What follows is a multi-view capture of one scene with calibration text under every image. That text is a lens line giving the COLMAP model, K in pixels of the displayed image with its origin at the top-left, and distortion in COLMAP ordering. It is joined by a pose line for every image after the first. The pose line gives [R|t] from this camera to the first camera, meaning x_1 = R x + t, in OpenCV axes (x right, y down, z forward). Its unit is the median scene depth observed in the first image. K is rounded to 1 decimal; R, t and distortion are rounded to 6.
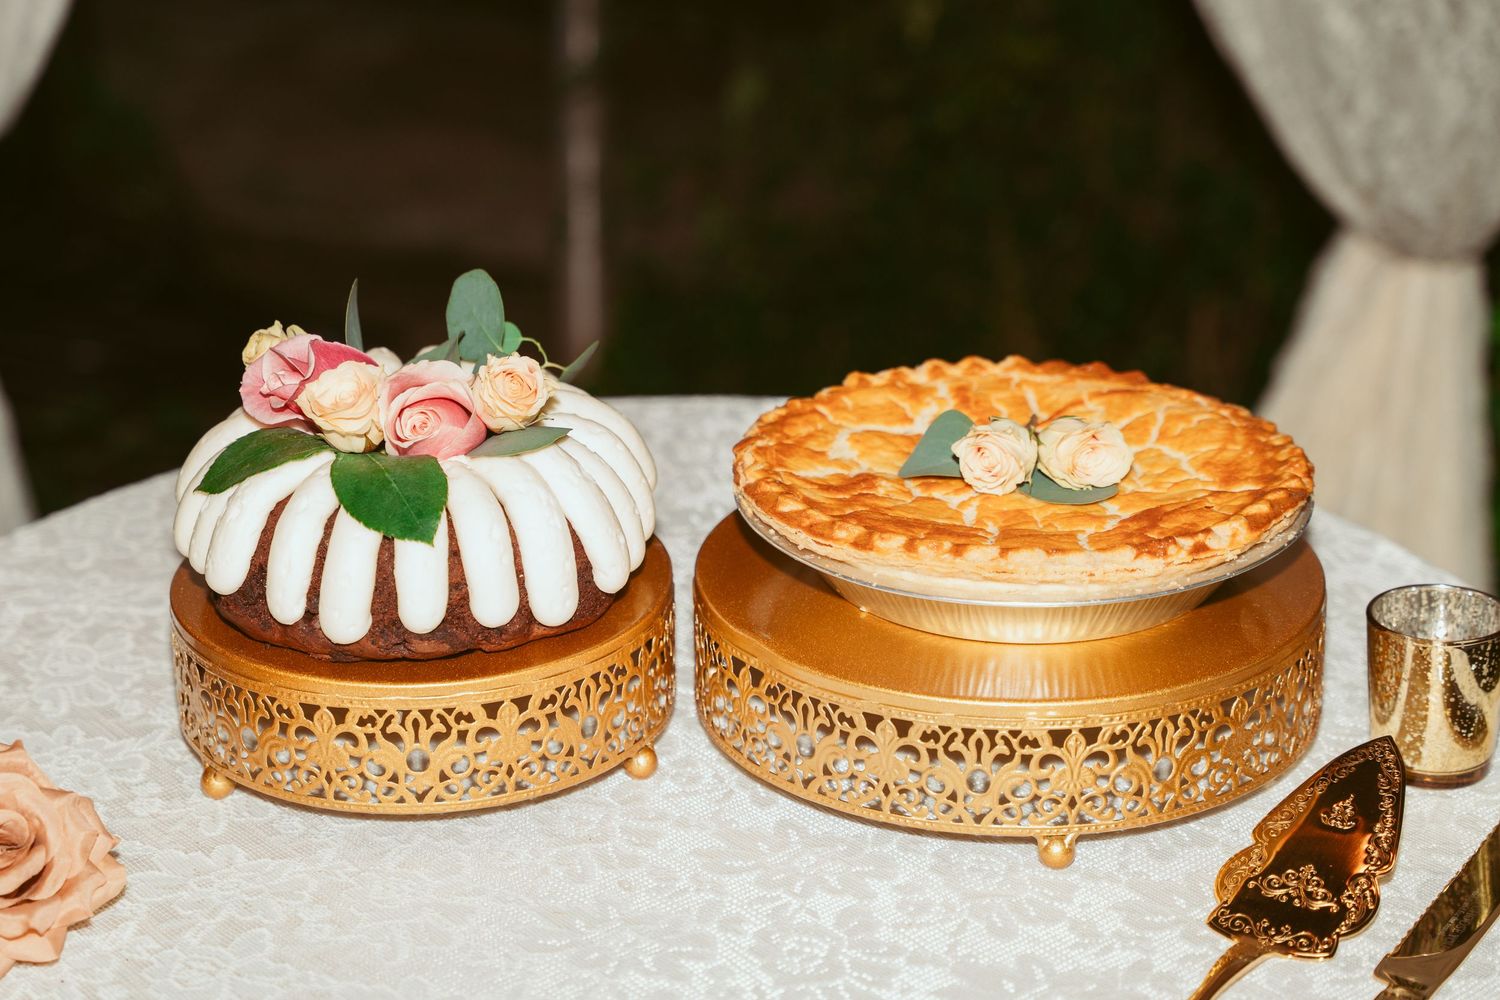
lens RADIAL K [[3207.2, 0, 698.4], [0, 3207.2, 501.6], [0, 0, 1]] dist [0.033213, 0.029350]
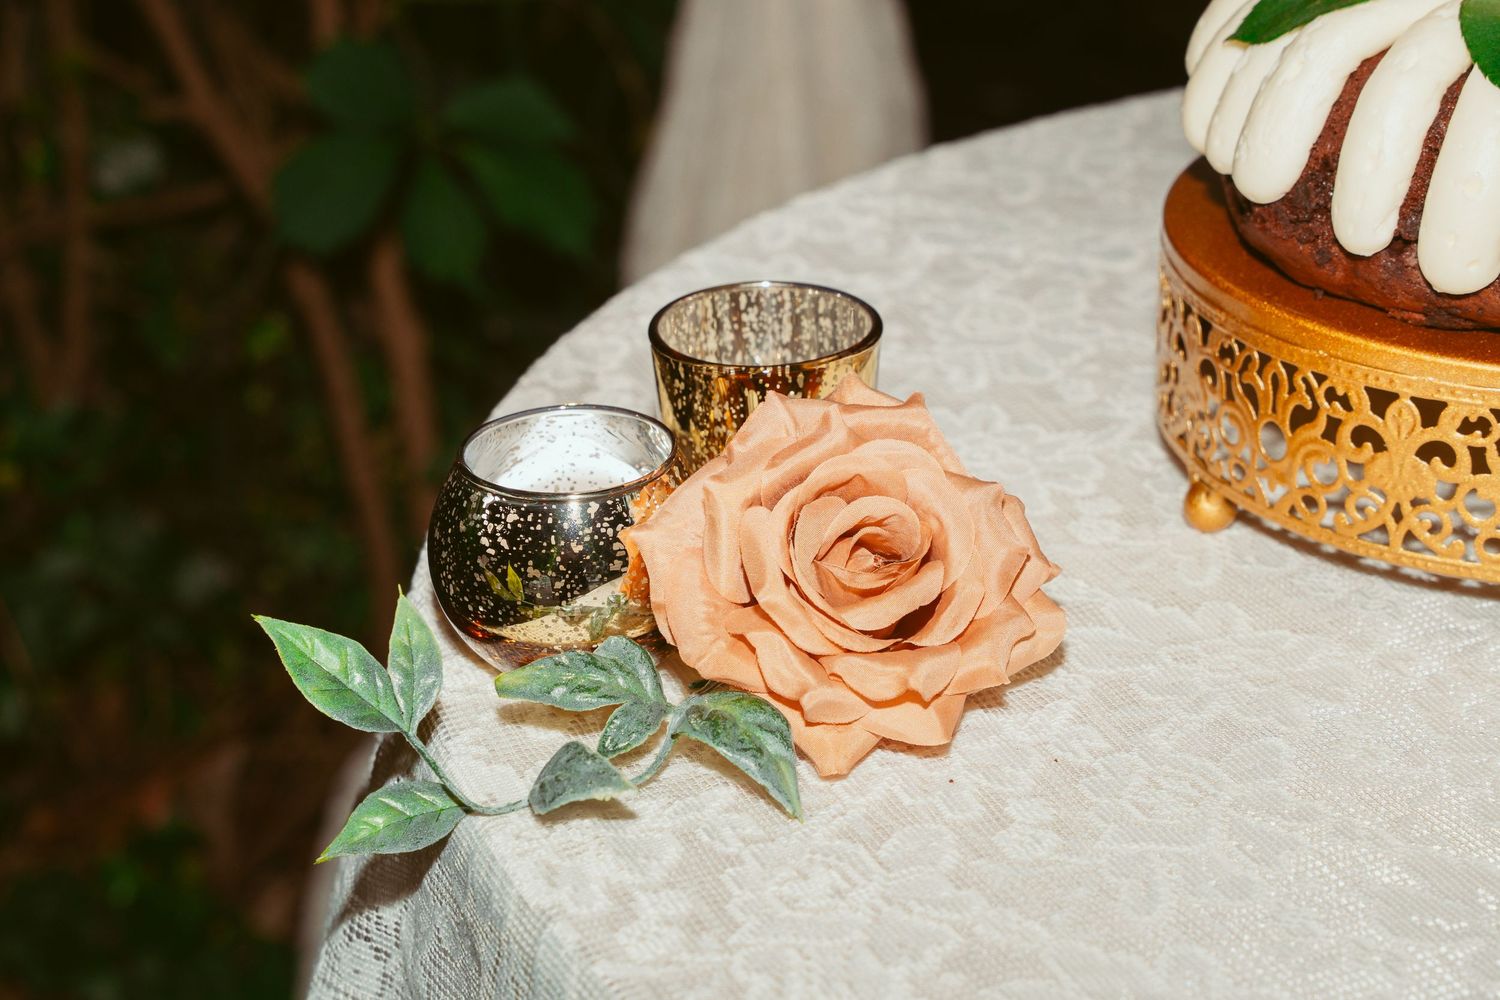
lens RADIAL K [[3207.2, 0, 698.4], [0, 3207.2, 501.6], [0, 0, 1]] dist [0.033213, 0.029350]
pose [[0.958658, 0.107435, -0.263502, -0.081628], [-0.093121, 0.993448, 0.066261, 0.055378], [0.268895, -0.038984, 0.962380, 0.367702]]
